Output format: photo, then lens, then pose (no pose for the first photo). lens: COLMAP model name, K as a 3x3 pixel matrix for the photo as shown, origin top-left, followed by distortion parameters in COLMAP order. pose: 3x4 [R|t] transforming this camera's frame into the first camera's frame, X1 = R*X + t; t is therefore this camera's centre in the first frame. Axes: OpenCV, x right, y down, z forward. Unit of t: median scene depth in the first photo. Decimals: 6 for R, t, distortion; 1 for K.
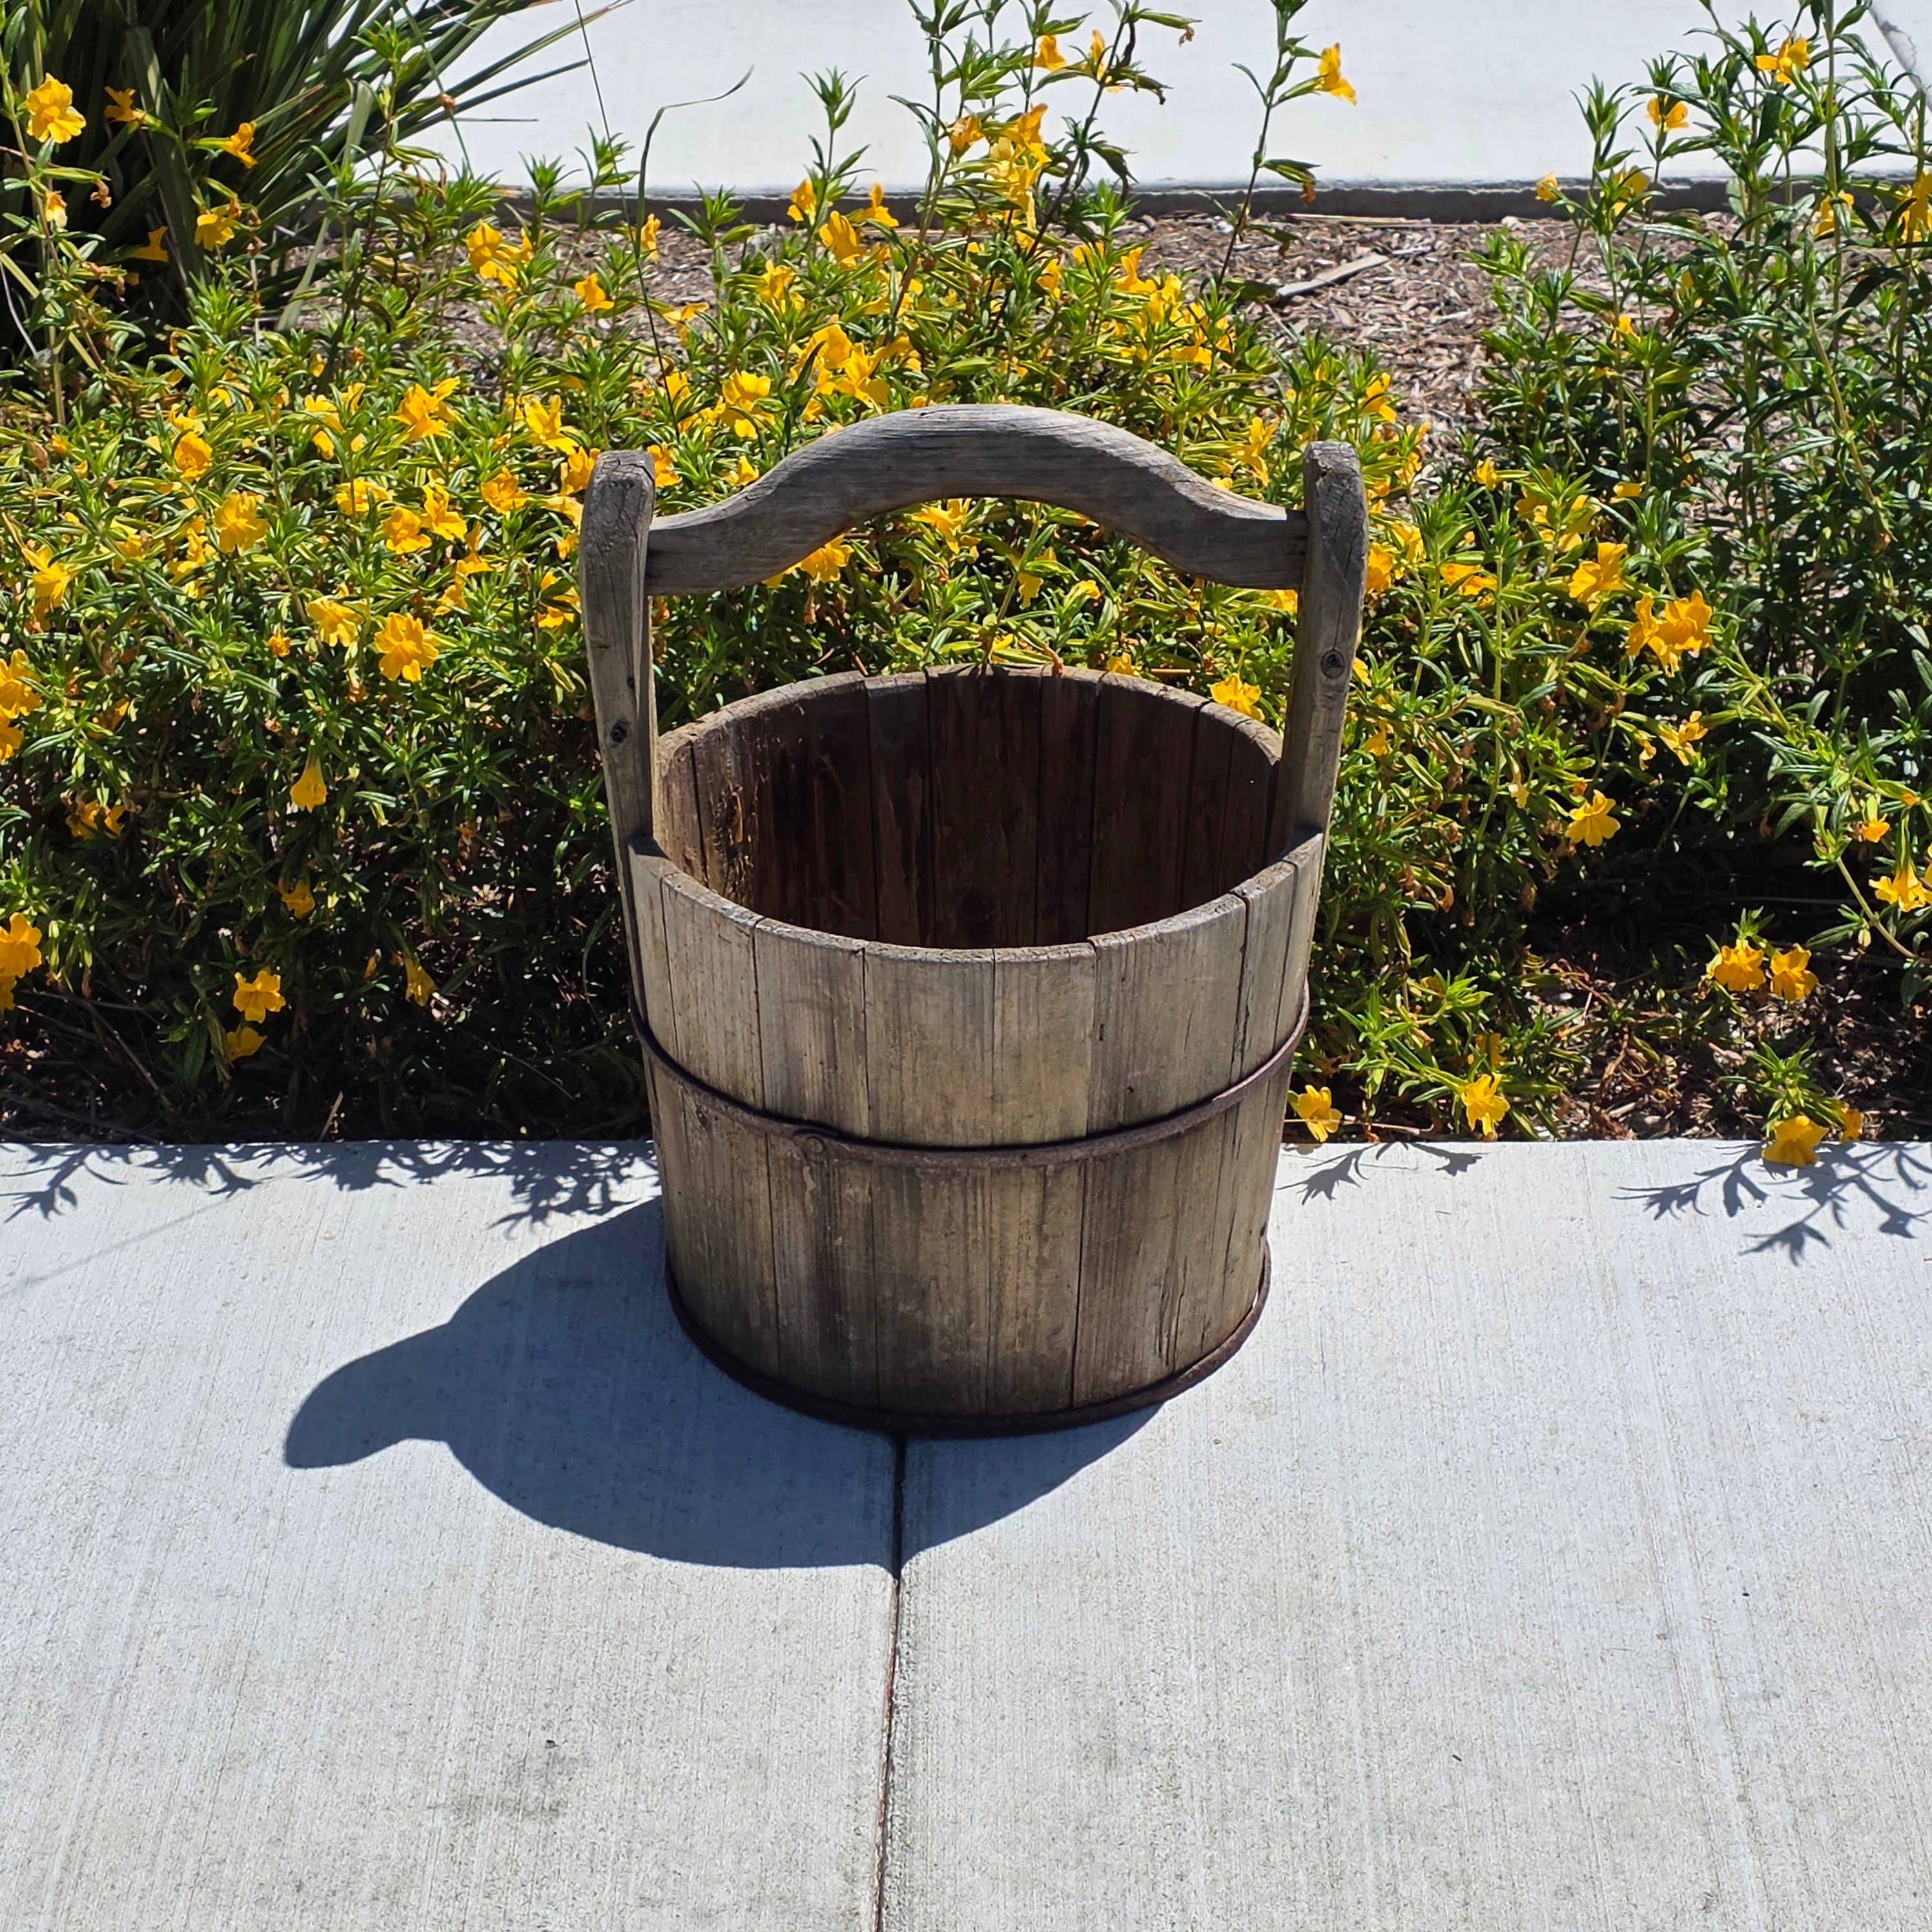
lens RADIAL K [[2180.3, 0, 936.9], [0, 2180.3, 988.4], [0, 0, 1]] dist [0.071598, -0.080958]
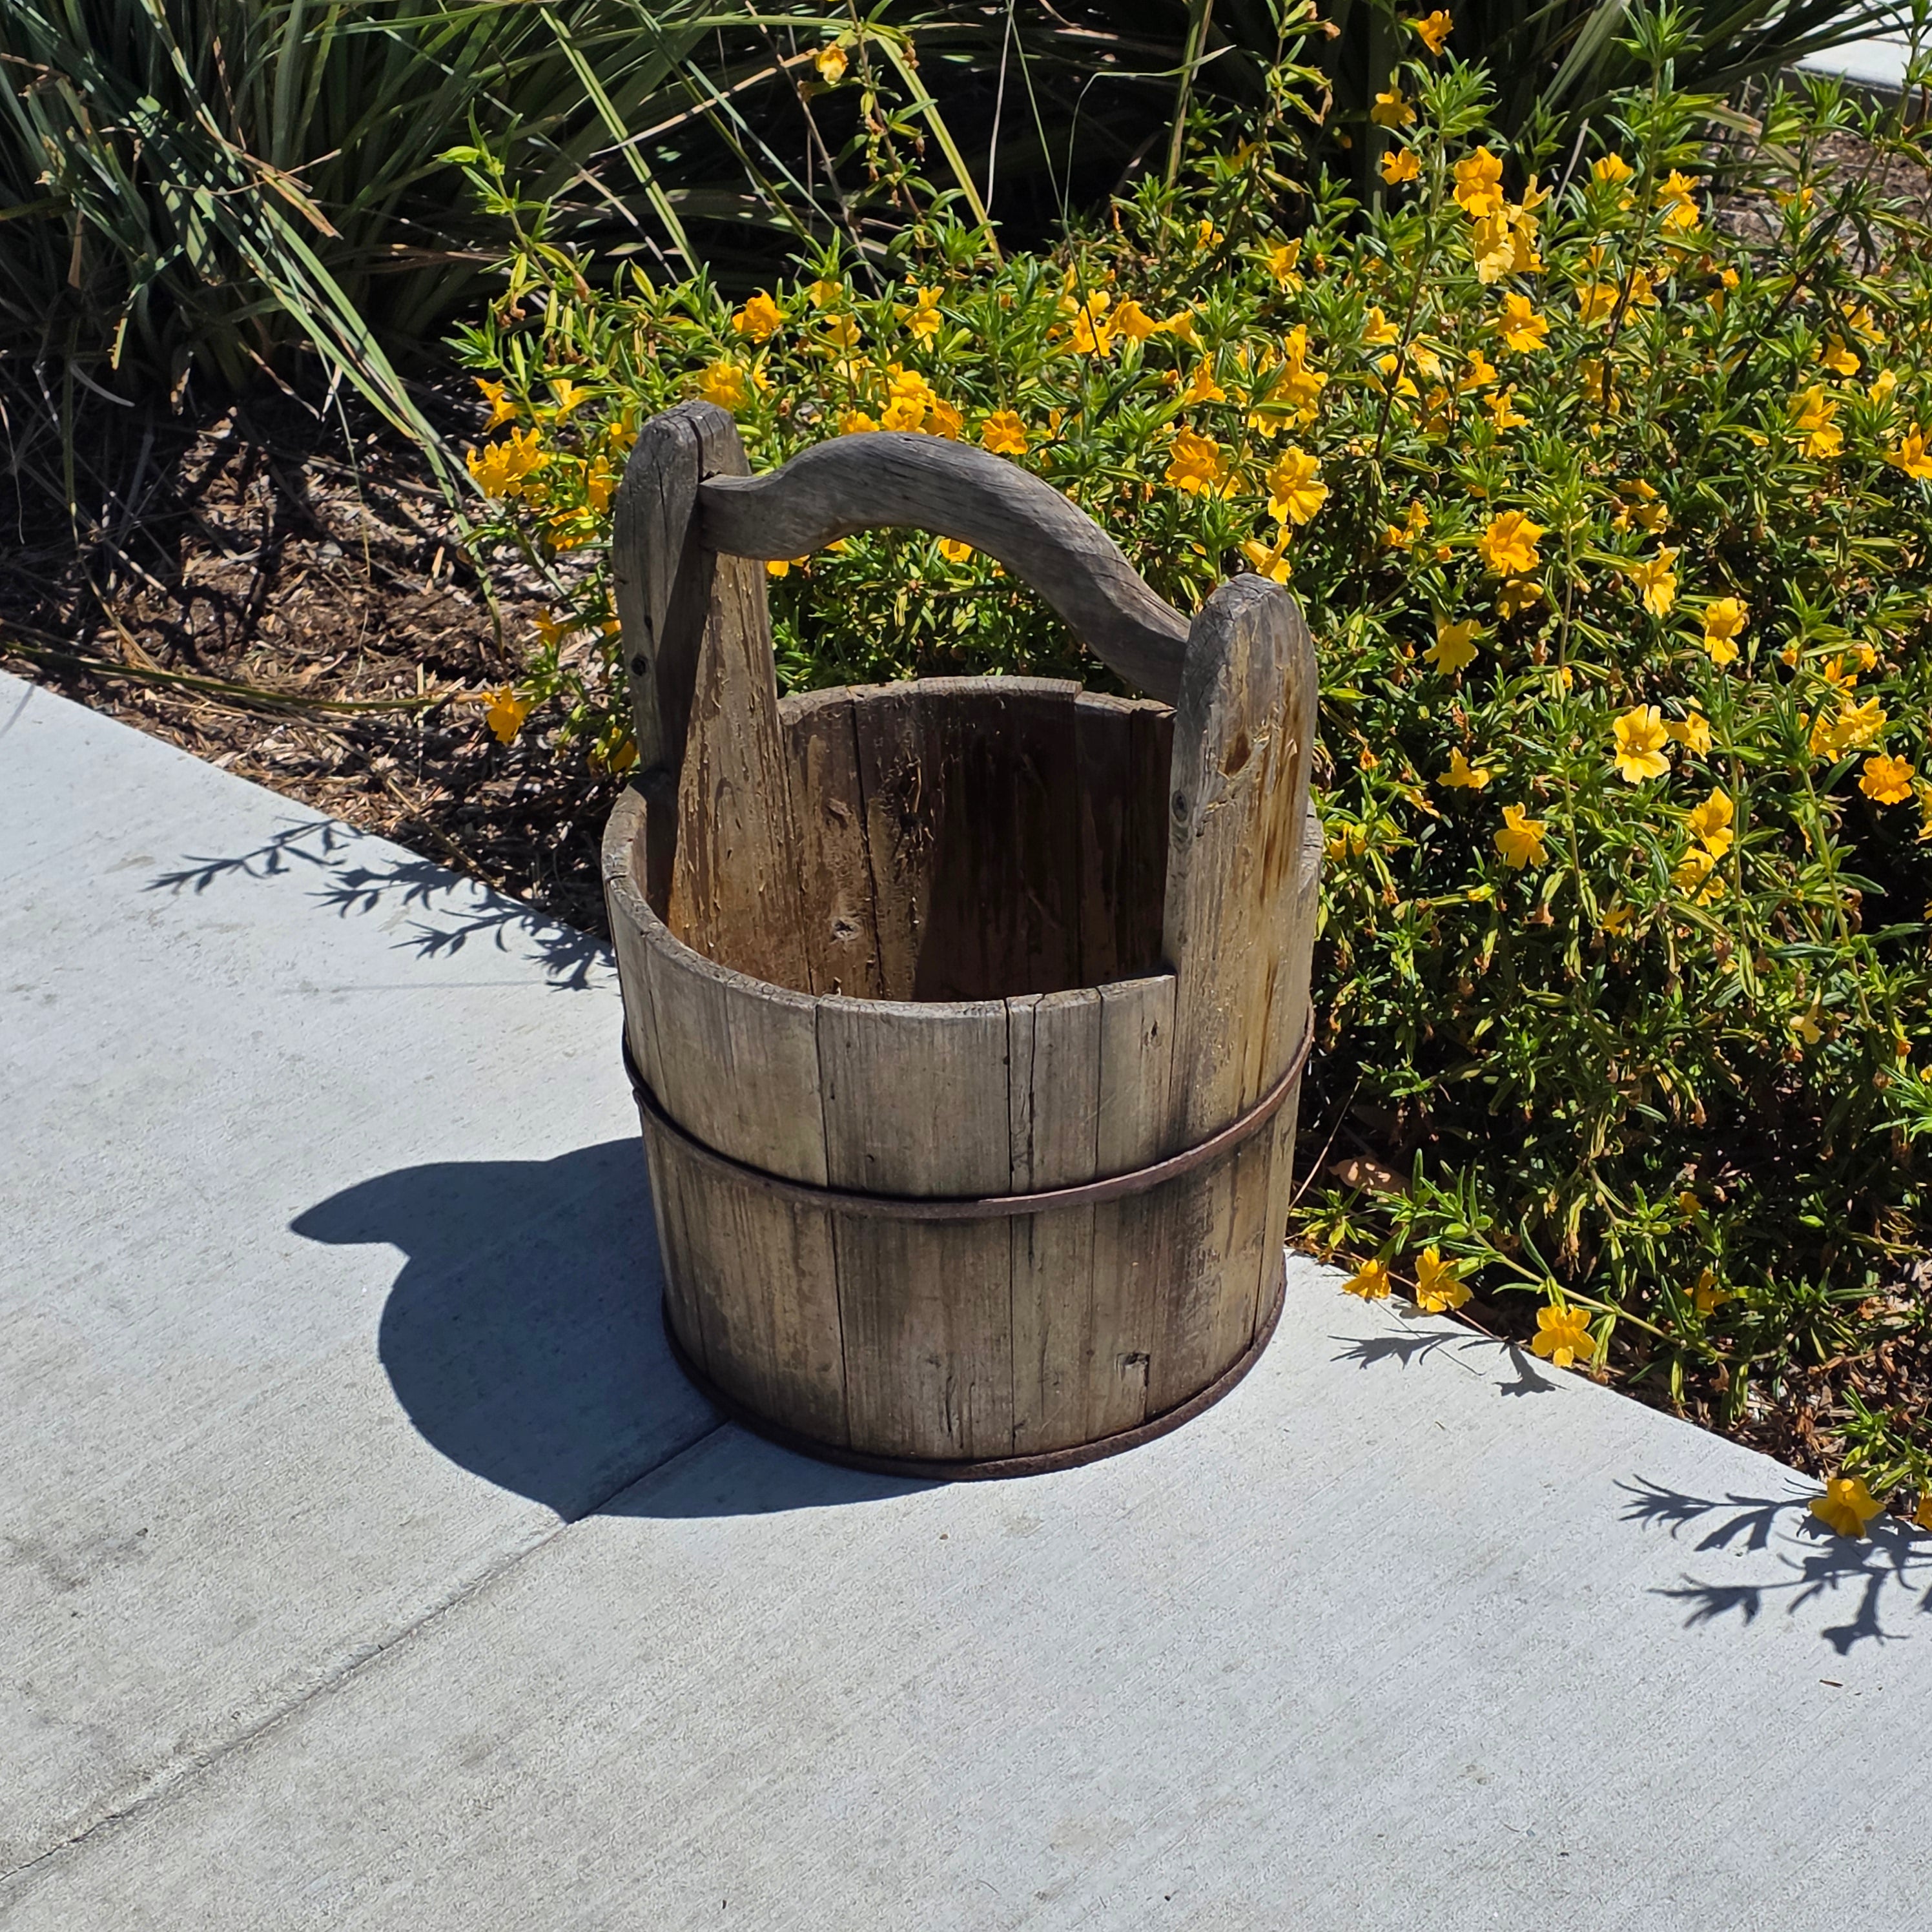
lens RADIAL K [[2180.3, 0, 936.9], [0, 2180.3, 988.4], [0, 0, 1]] dist [0.071598, -0.080958]
pose [[0.891634, 0.324914, -0.315309, 0.309146], [-0.316047, 0.945330, 0.080404, -0.087836], [0.324195, 0.027961, 0.945577, 0.065543]]
